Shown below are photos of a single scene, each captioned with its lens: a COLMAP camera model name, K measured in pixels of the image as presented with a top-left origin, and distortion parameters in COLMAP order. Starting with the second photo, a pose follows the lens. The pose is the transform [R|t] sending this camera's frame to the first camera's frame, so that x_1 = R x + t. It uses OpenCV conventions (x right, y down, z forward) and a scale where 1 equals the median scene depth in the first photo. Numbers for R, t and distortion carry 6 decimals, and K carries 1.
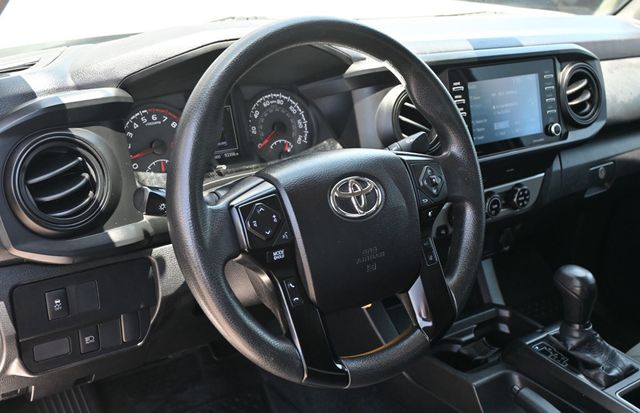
lens RADIAL K [[720.1, 0, 317.9], [0, 720.1, 206.9], [0, 0, 1]] dist [-0.027851, 0.000000]
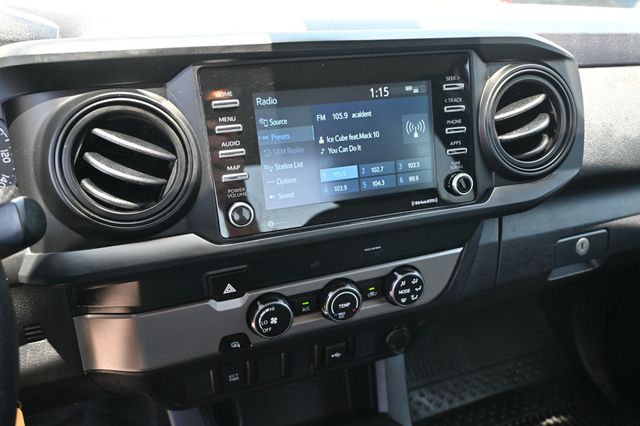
lens RADIAL K [[467.1, 0, 324.2], [0, 467.1, 211.3], [0, 0, 1]] dist [0.000712, 0.001092]
pose [[0.961059, 0.081120, -0.264169, 0.369563], [-0.068523, 0.996044, 0.056572, -0.113059], [0.267713, -0.036267, 0.962816, 0.704353]]
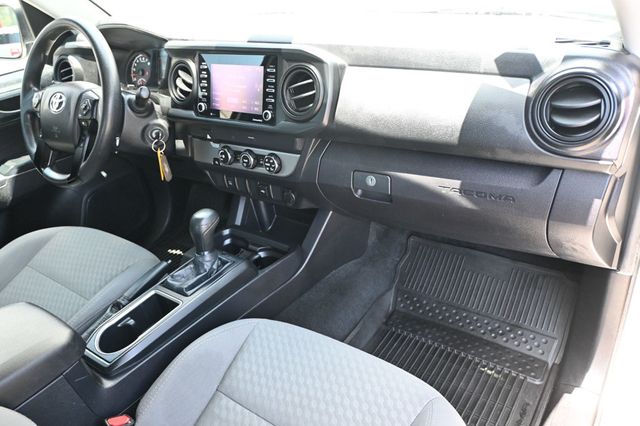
lens RADIAL K [[519.0, 0, 321.9], [0, 519.0, 211.2], [0, 0, 1]] dist [0.010781, 0.001043]
pose [[0.314169, 0.370651, -0.874023, 1.353704], [-0.244768, 0.921137, 0.302649, -0.280755], [0.917271, 0.118850, 0.380116, 0.868884]]
